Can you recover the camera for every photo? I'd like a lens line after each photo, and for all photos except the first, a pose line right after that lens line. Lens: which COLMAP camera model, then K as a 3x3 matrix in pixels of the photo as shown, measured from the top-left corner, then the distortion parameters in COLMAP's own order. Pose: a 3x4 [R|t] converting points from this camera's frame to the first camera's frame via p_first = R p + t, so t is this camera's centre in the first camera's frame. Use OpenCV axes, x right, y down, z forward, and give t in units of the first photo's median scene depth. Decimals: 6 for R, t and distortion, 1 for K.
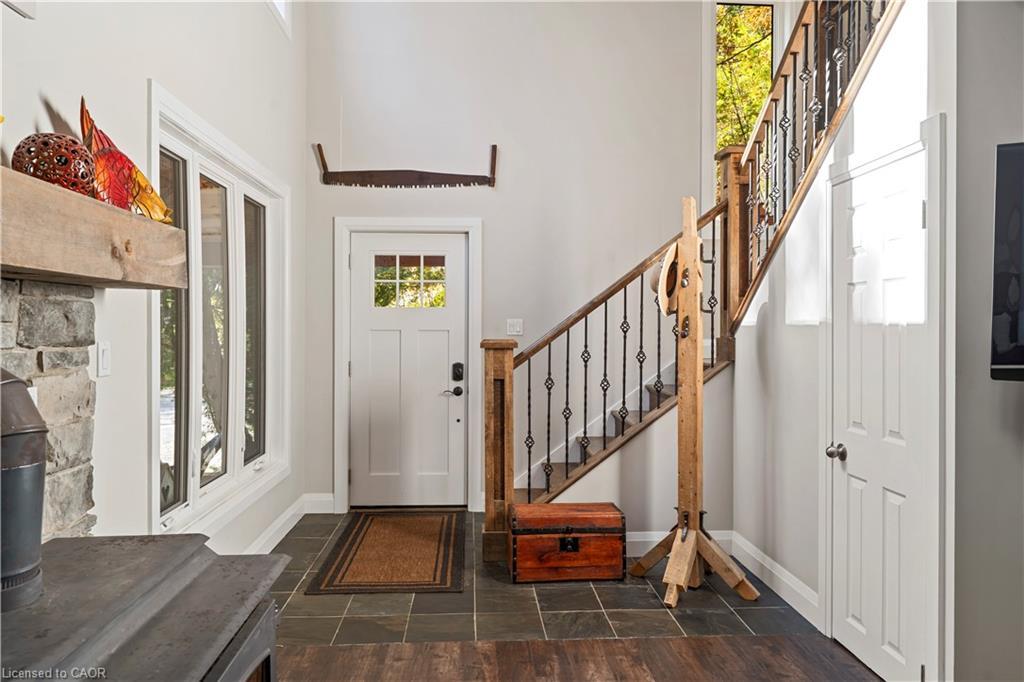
lens RADIAL K [[691.4, 0, 508.8], [0, 691.4, 329.5], [0, 0, 1]] dist [-0.002009, 0.001279]
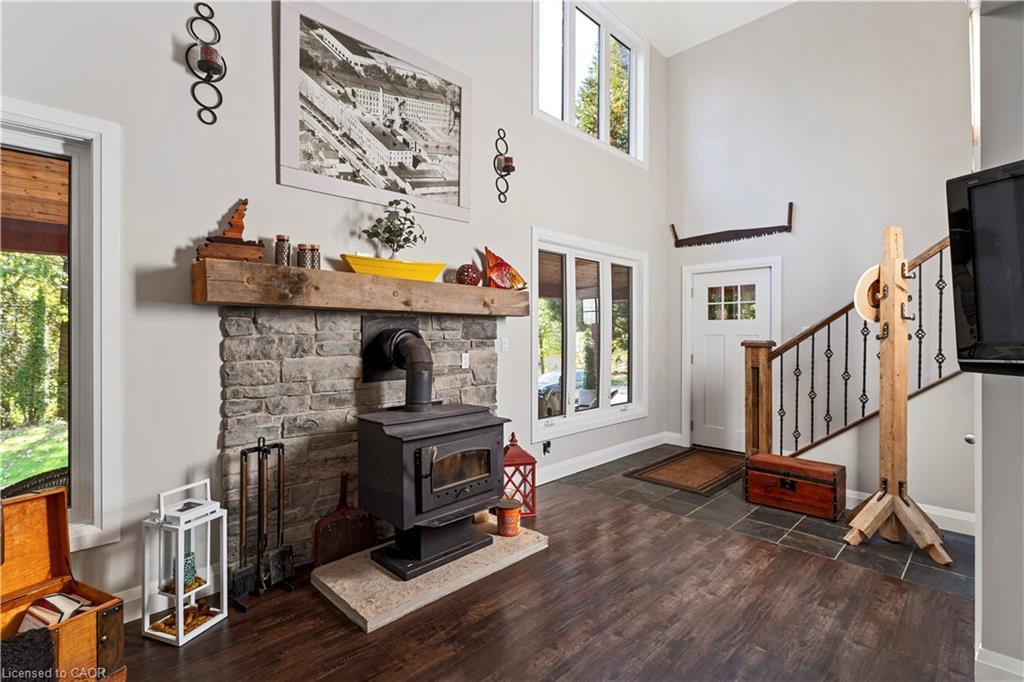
lens RADIAL K [[471.7, 0, 509.3], [0, 471.7, 335.2], [0, 0, 1]] dist [-0.002528, -0.000310]
pose [[0.661770, -0.000517, -0.749707, 0.412414], [-0.002280, 0.999994, -0.002702, 0.006734], [0.749704, 0.003497, 0.661765, -0.069548]]
